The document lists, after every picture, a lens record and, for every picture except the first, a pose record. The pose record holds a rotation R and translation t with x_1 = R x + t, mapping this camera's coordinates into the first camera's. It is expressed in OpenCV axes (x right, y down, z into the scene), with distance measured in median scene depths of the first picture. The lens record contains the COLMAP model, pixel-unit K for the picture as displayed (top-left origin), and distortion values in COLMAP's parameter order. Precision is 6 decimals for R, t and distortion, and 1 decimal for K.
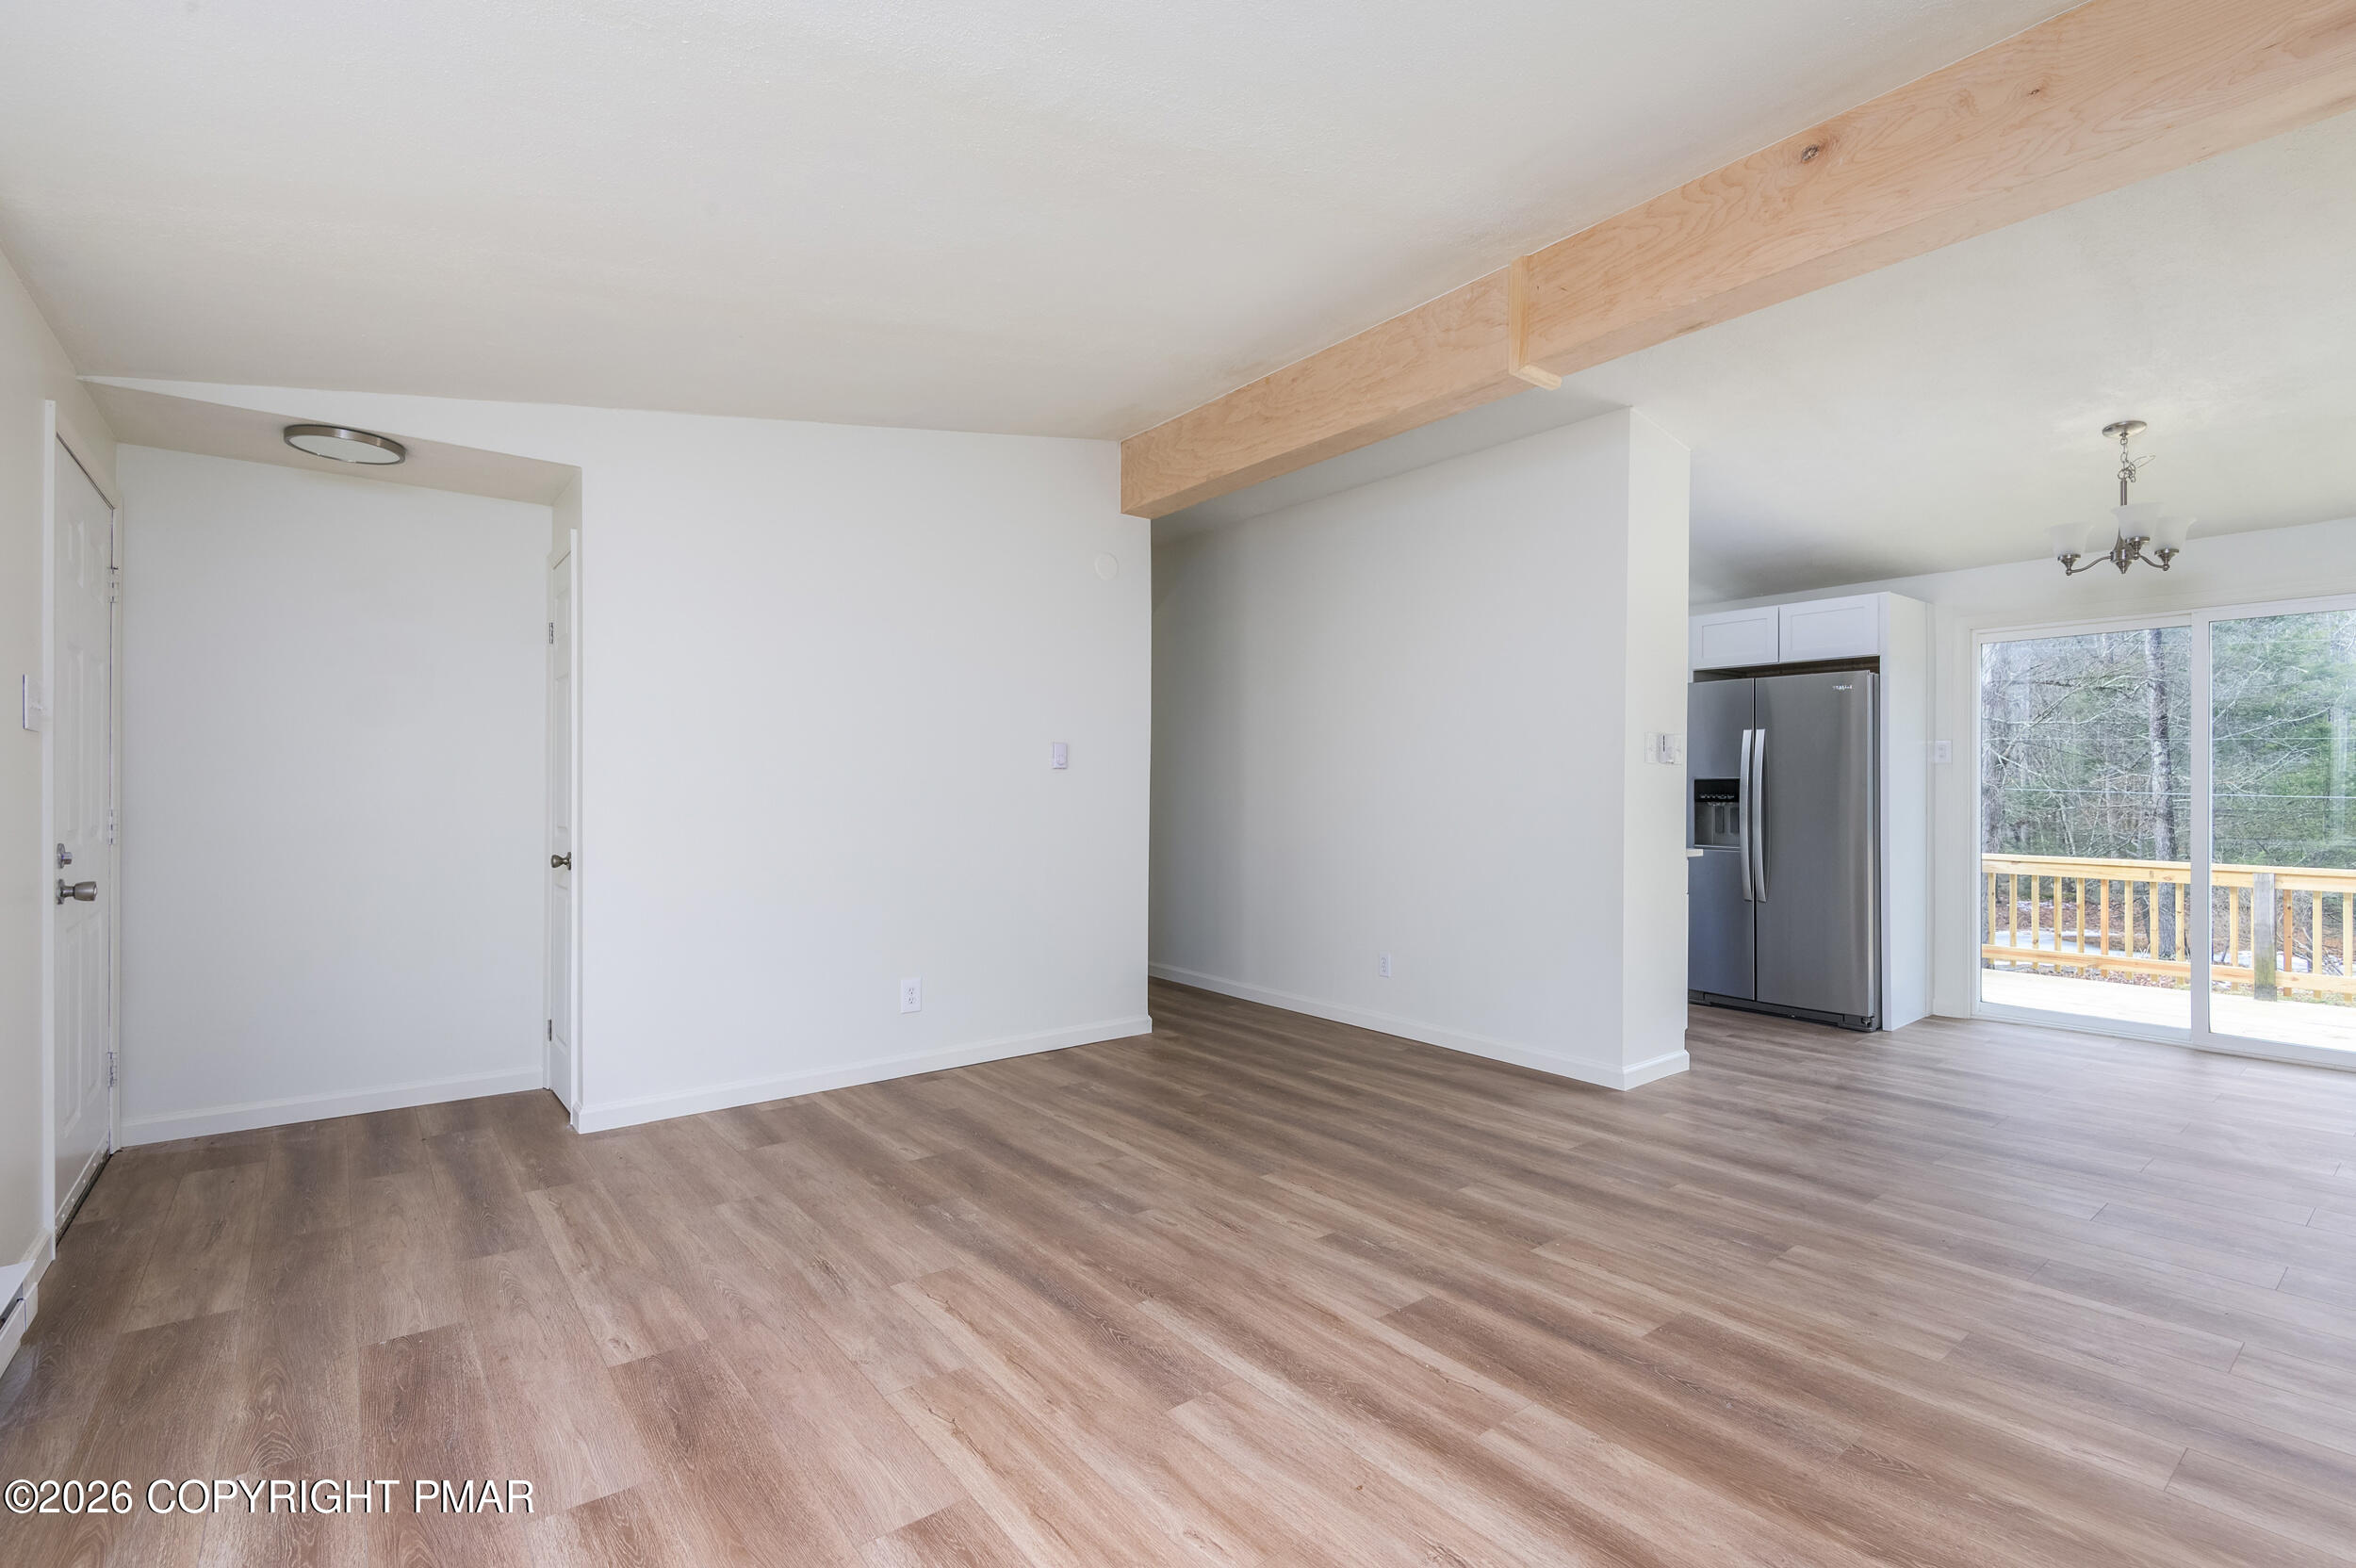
lens RADIAL K [[1070.7, 0, 1178.0], [0, 1070.7, 784.0], [0, 0, 1]] dist [0.000122, 0.000659]
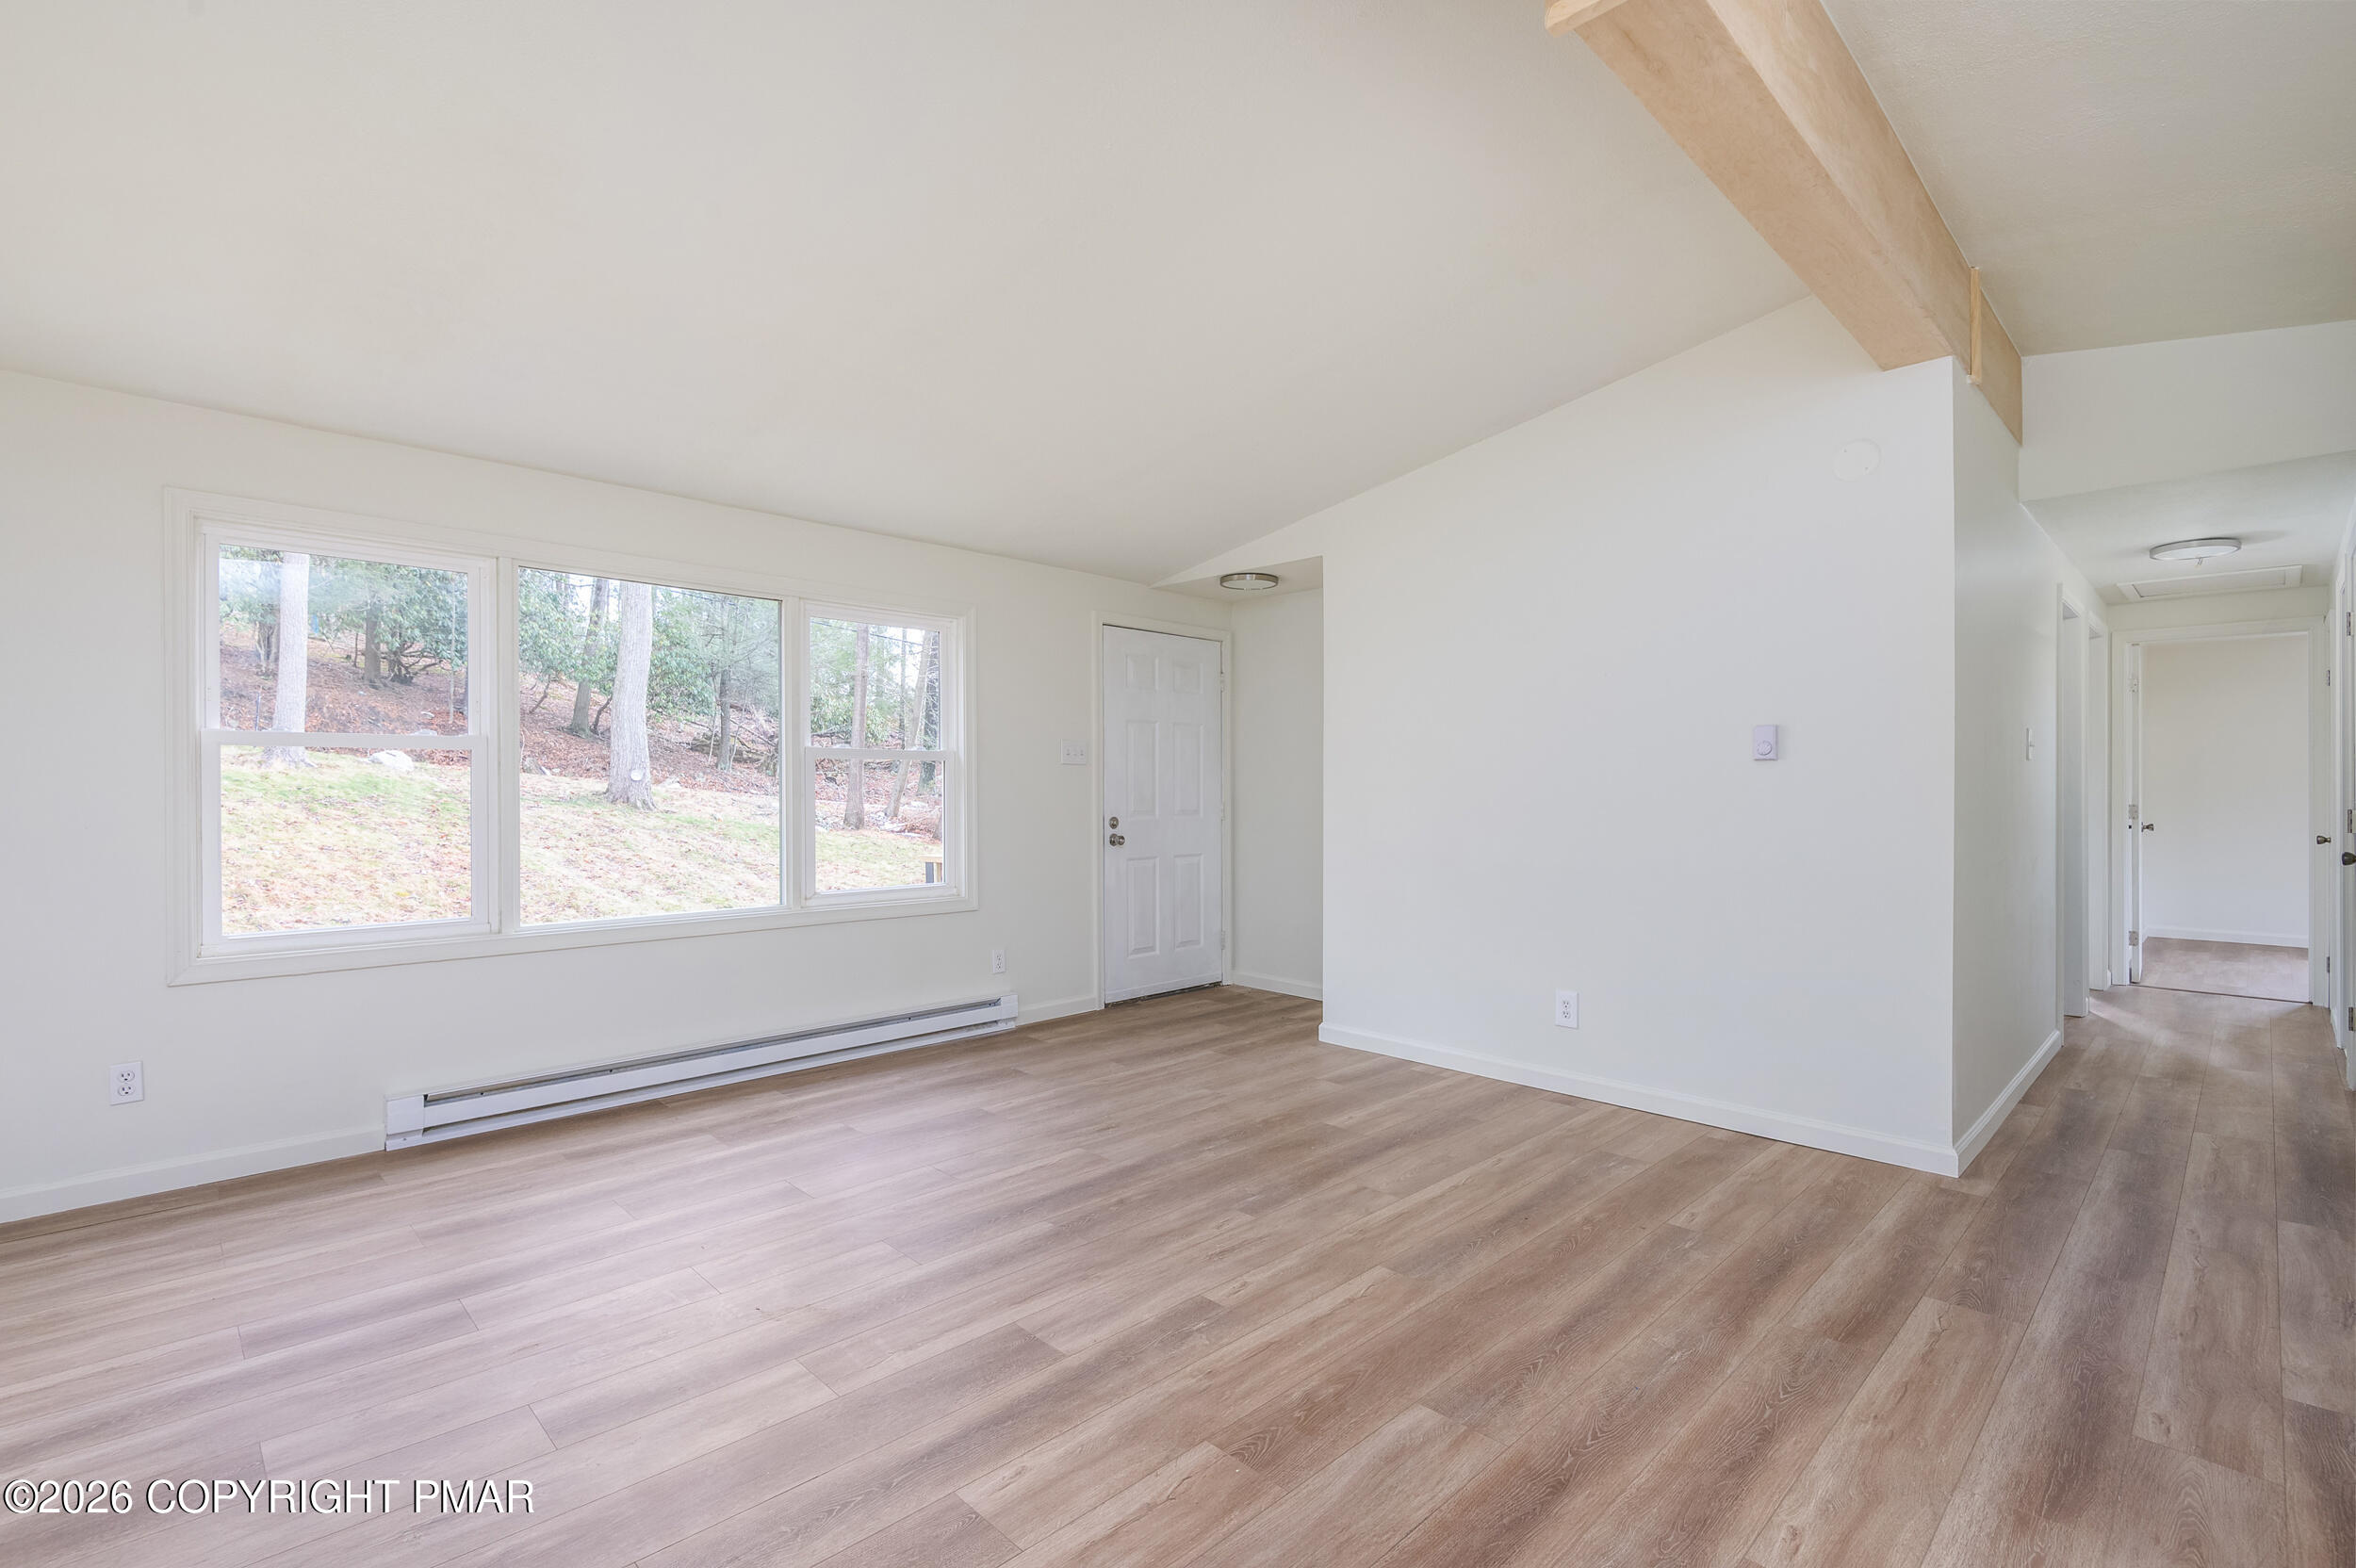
lens RADIAL K [[1070.7, 0, 1178.0], [0, 1070.7, 784.0], [0, 0, 1]] dist [0.000122, 0.000659]
pose [[0.115368, 0.001380, -0.993322, 1.040996], [-0.000826, 0.999999, 0.001293, 0.003363], [0.993323, 0.000671, 0.115369, 0.914538]]
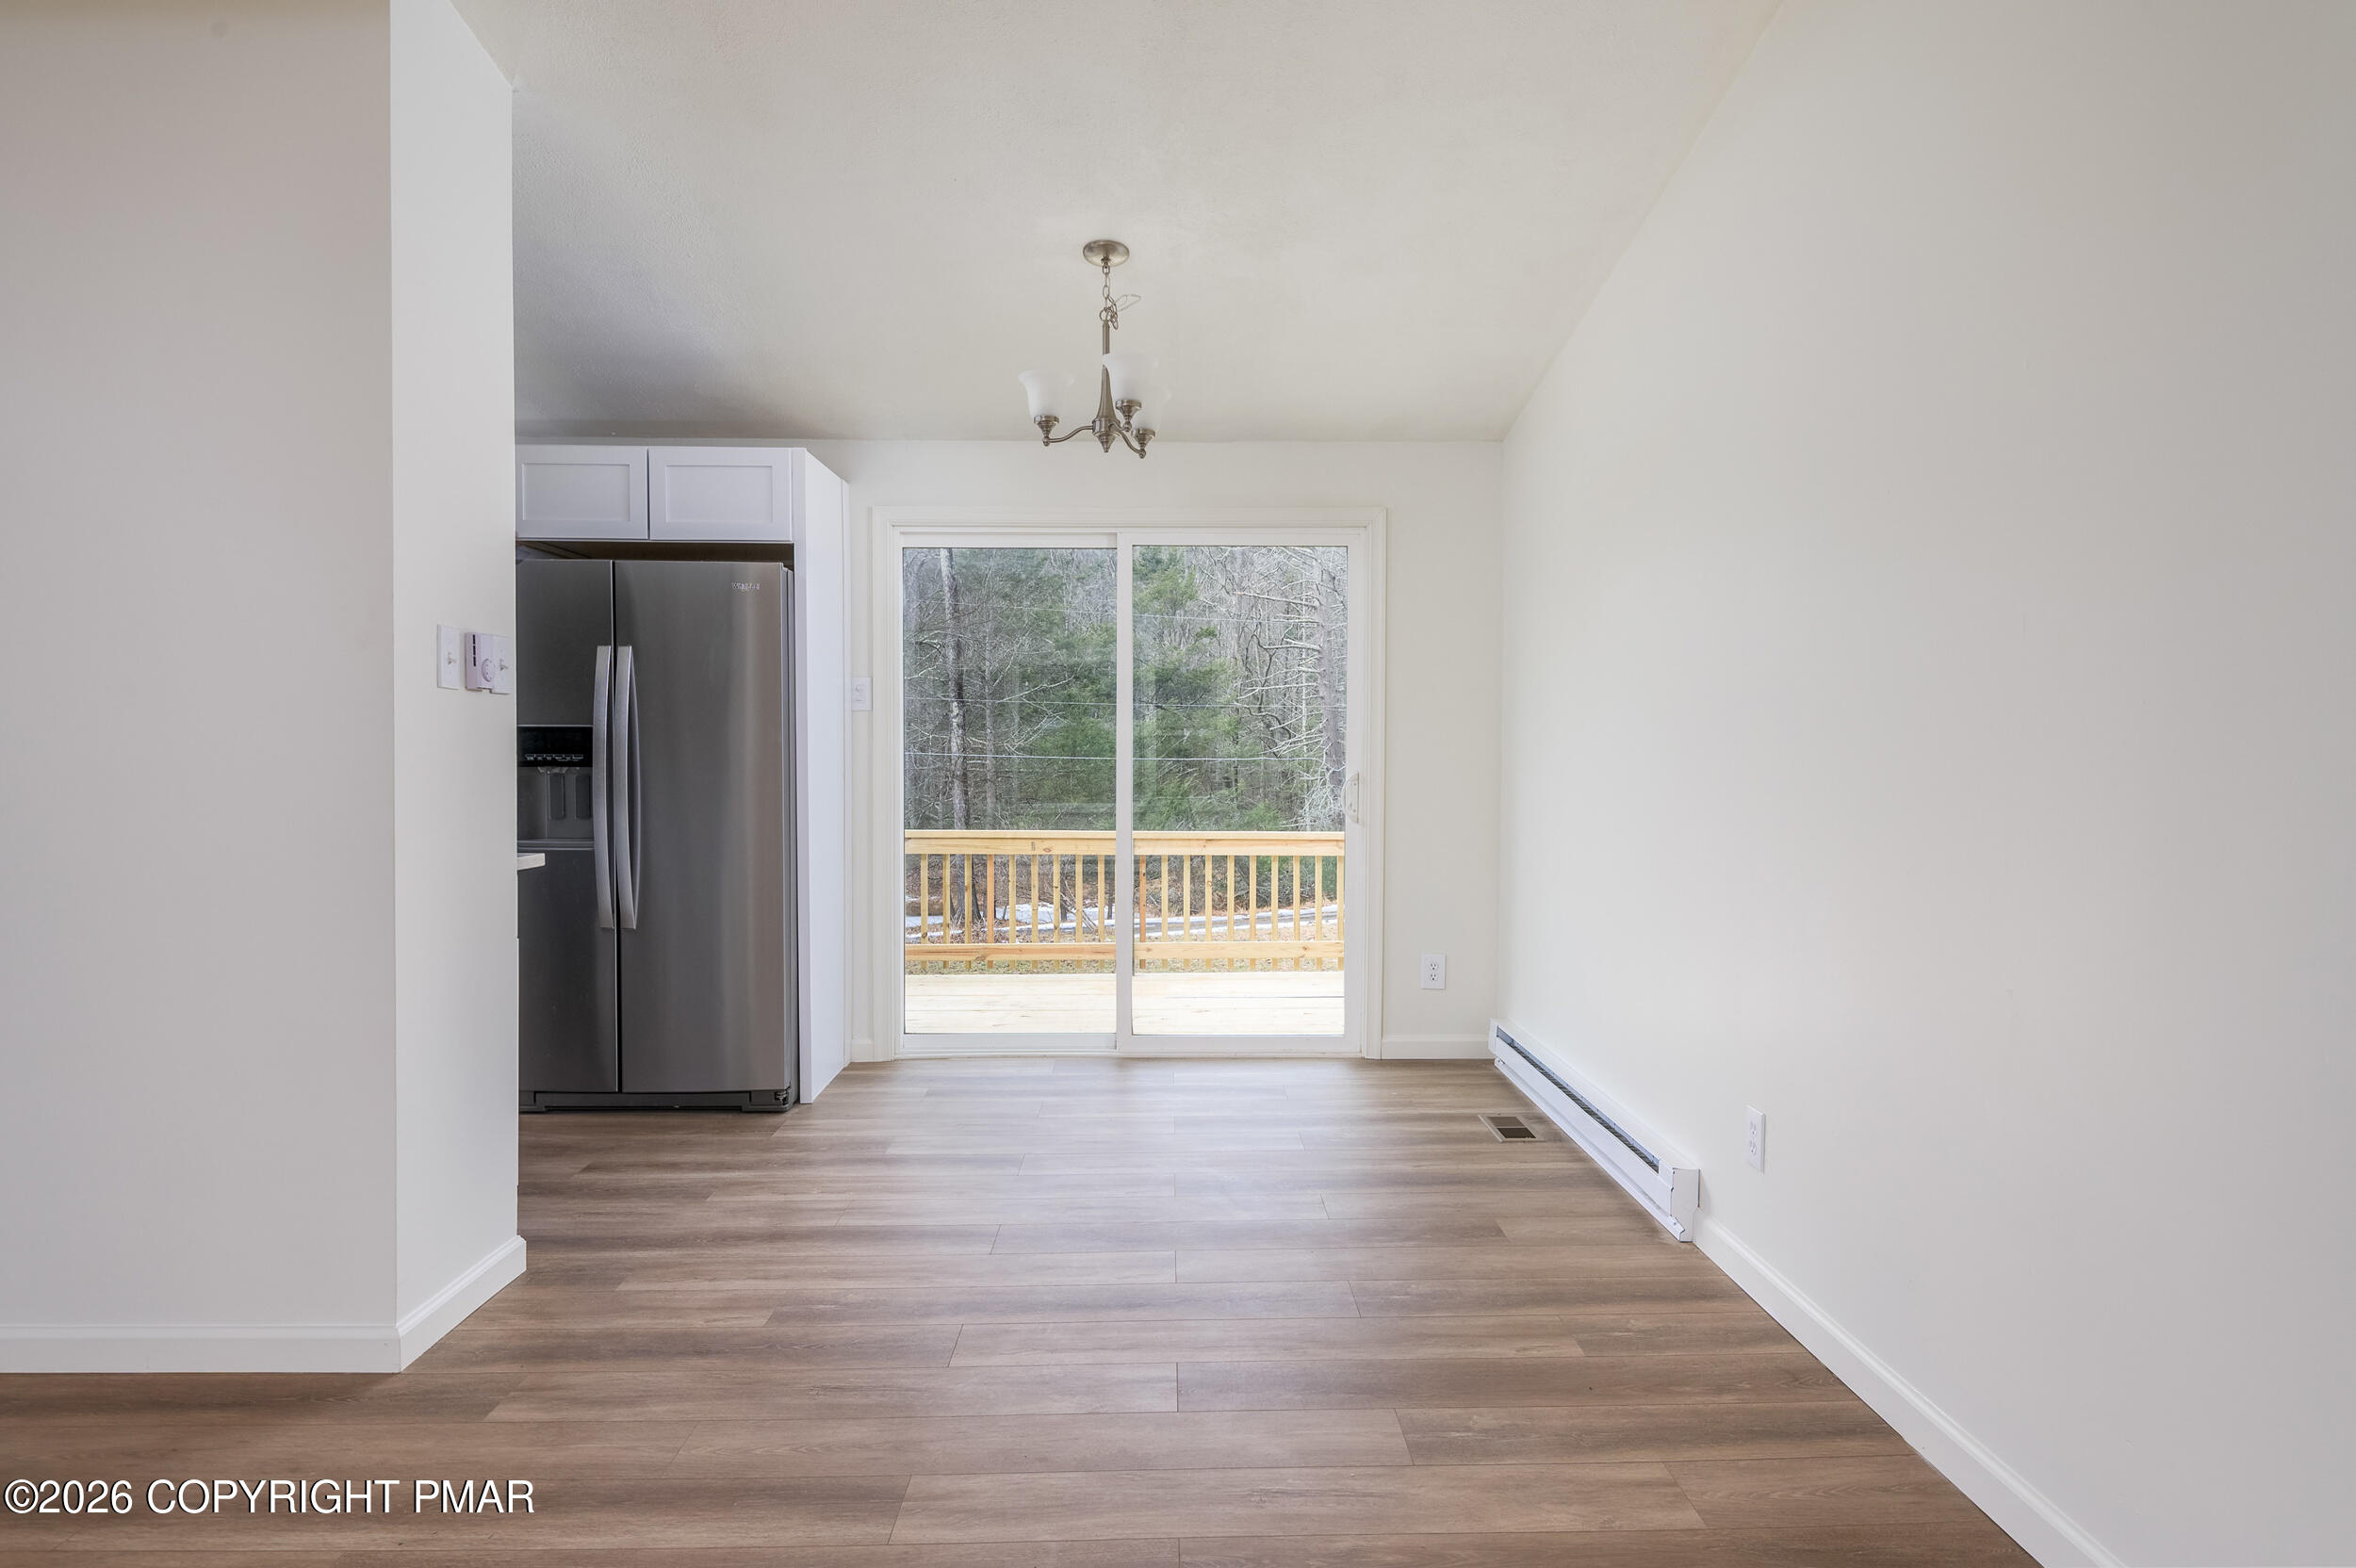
lens RADIAL K [[1408.9, 0, 1178.0], [0, 1408.9, 784.0], [0, 0, 1]] dist [0.019610, -0.000814]
pose [[0.614444, -0.018619, 0.788740, 0.060645], [-0.003233, 0.999654, 0.026116, 0.002953], [-0.788953, -0.018597, 0.614171, 0.152790]]
